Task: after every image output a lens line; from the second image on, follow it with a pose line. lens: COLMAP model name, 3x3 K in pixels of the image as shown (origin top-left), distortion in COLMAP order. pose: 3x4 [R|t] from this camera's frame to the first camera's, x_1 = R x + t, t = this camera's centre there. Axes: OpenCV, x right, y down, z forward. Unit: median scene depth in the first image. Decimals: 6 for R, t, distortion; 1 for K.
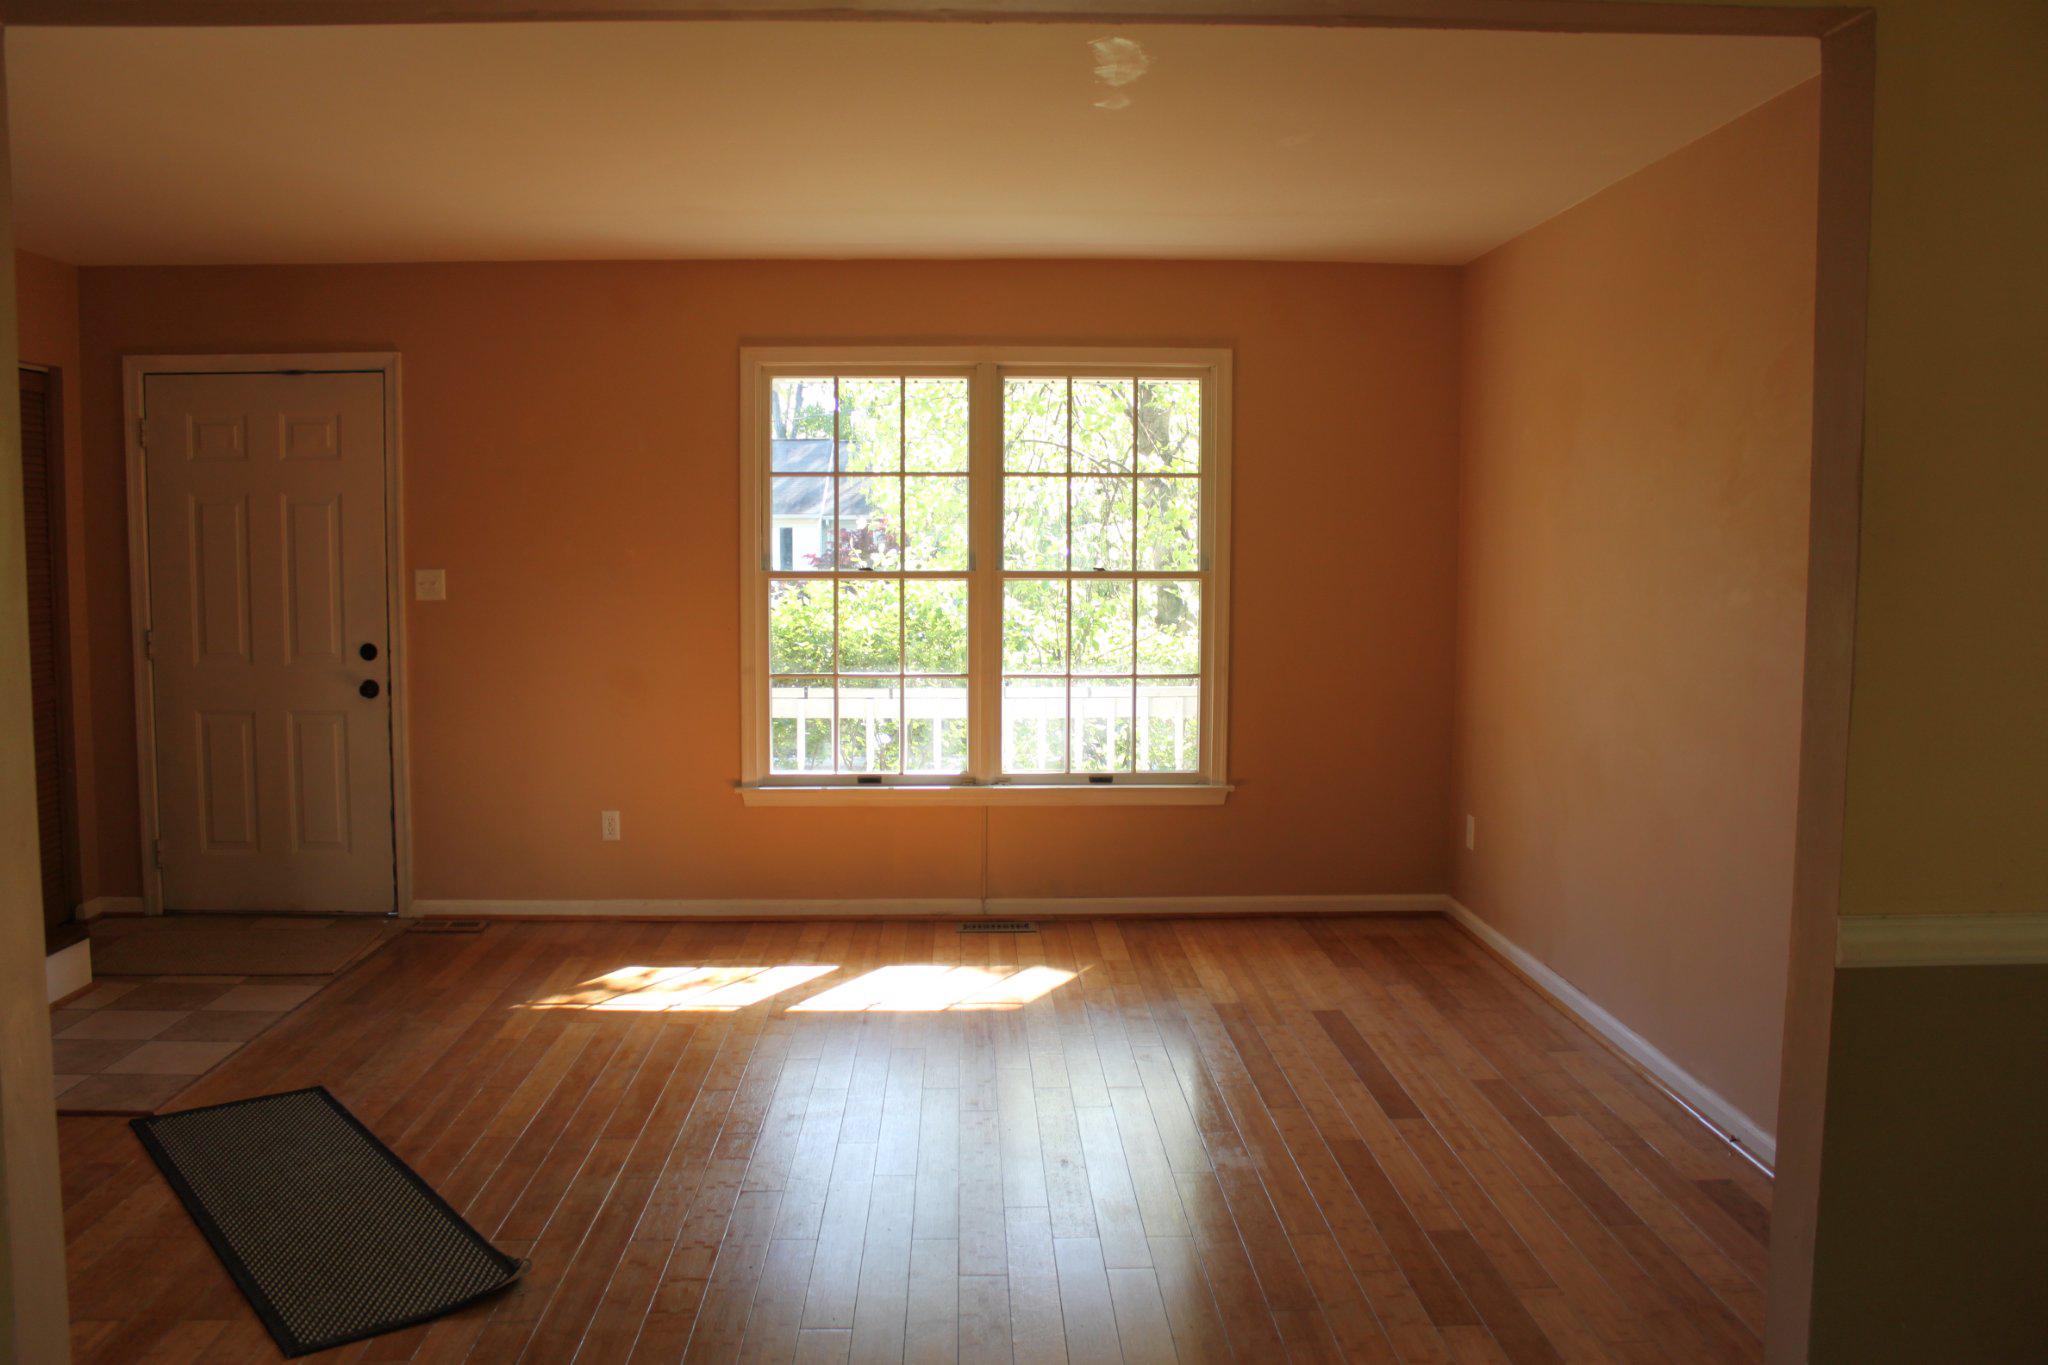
lens RADIAL K [[1754.7, 0, 1024.0], [0, 1754.7, 682.5], [0, 0, 1]] dist [-0.149213, 0.139042]
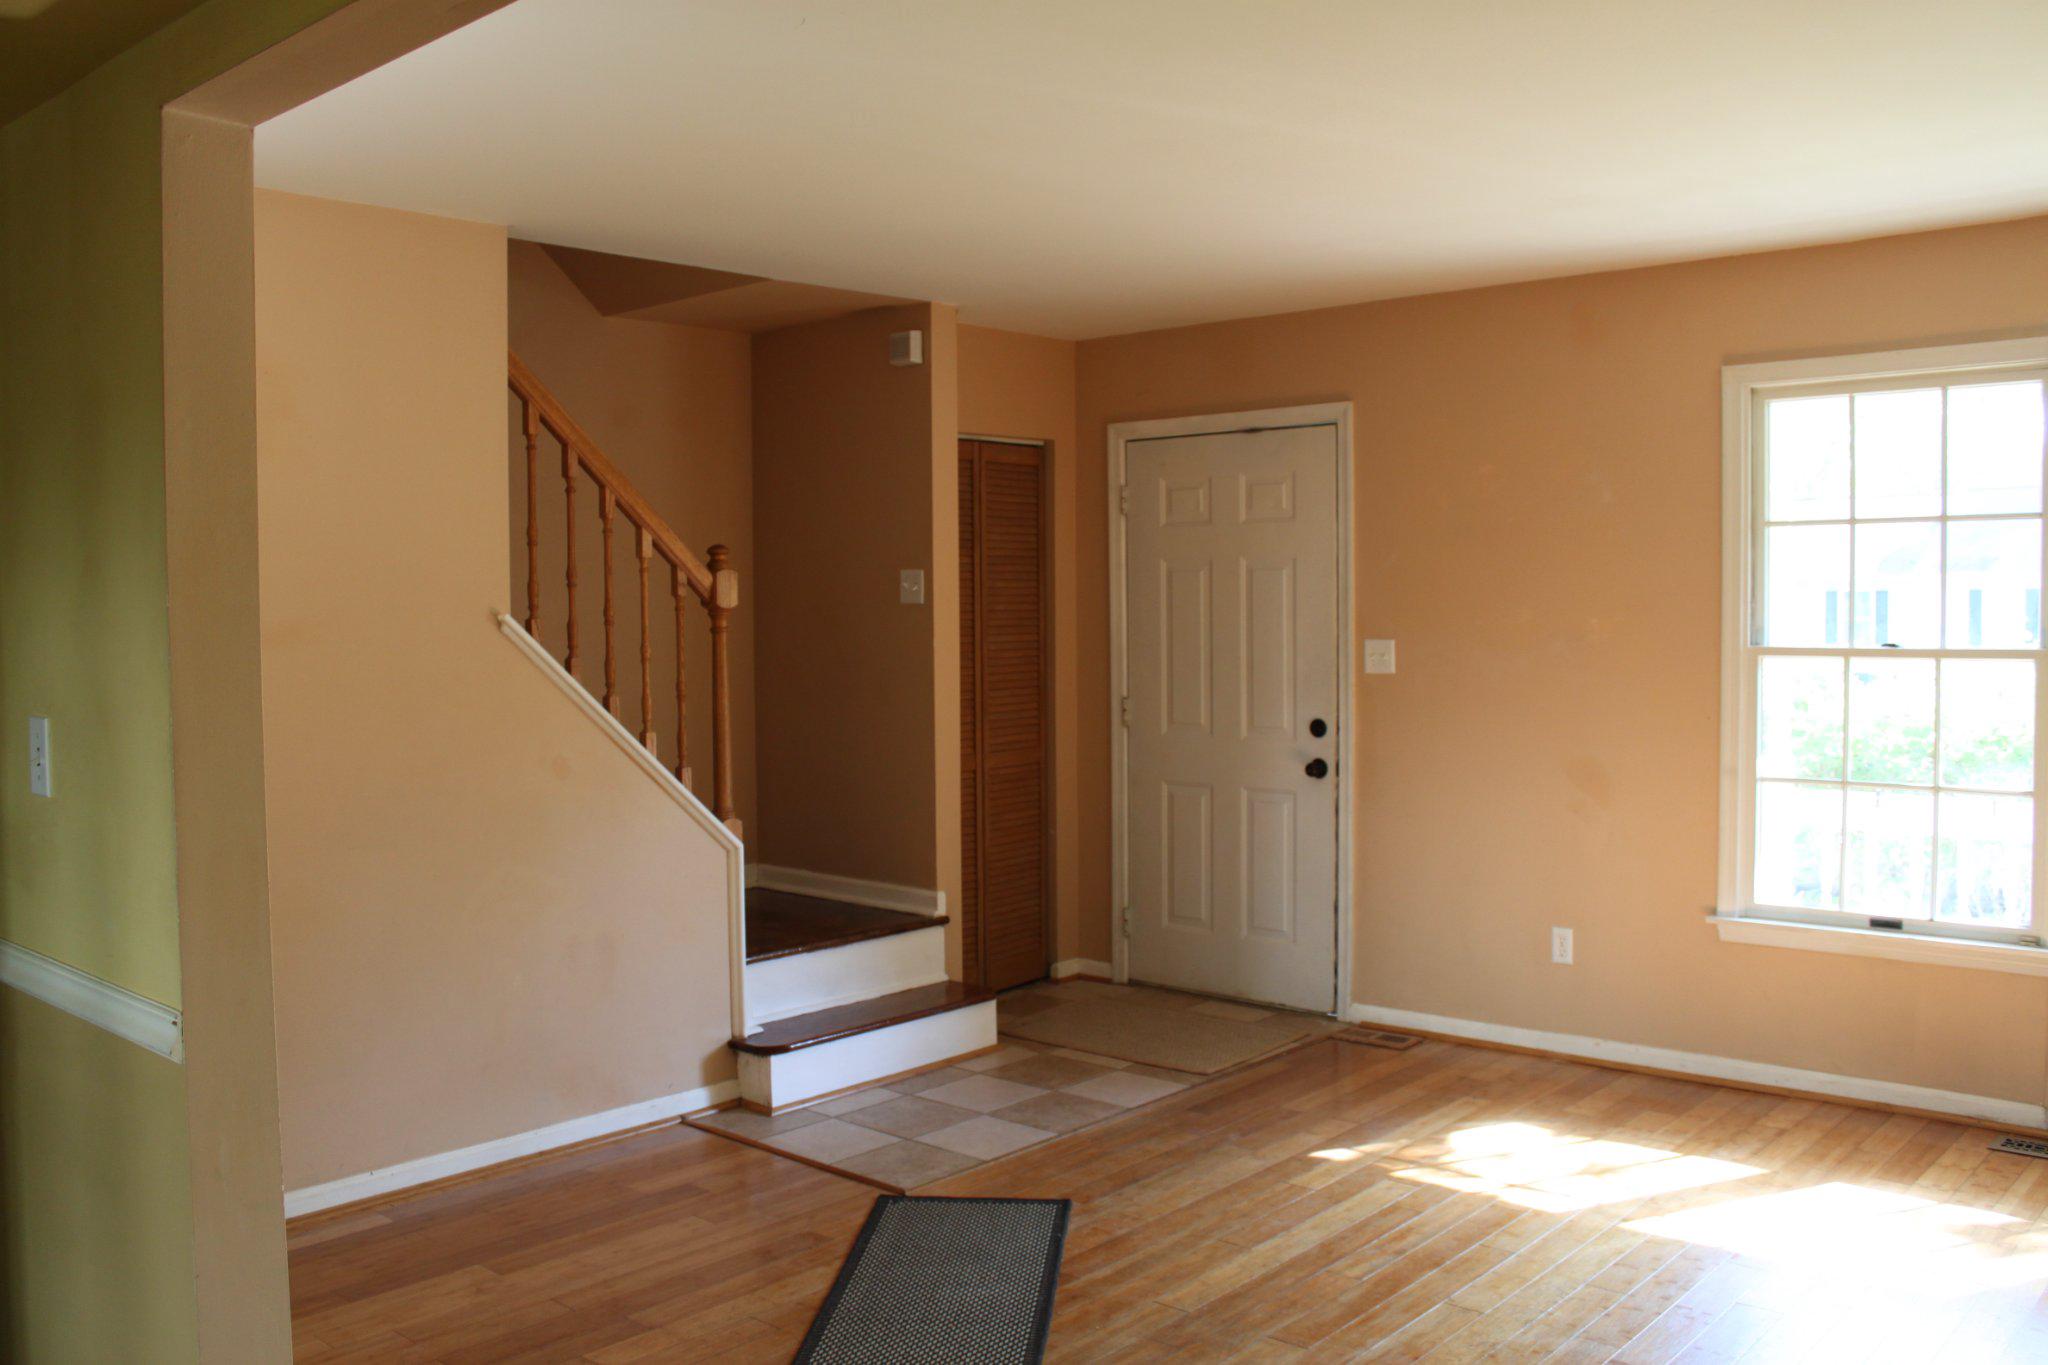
lens RADIAL K [[1754.7, 0, 1024.0], [0, 1754.7, 682.5], [0, 0, 1]] dist [-0.149213, 0.139042]
pose [[0.722579, 0.022037, -0.690937, 0.154249], [-0.049593, 0.998569, -0.020016, -0.015932], [0.689507, 0.048729, 0.722638, 0.218398]]
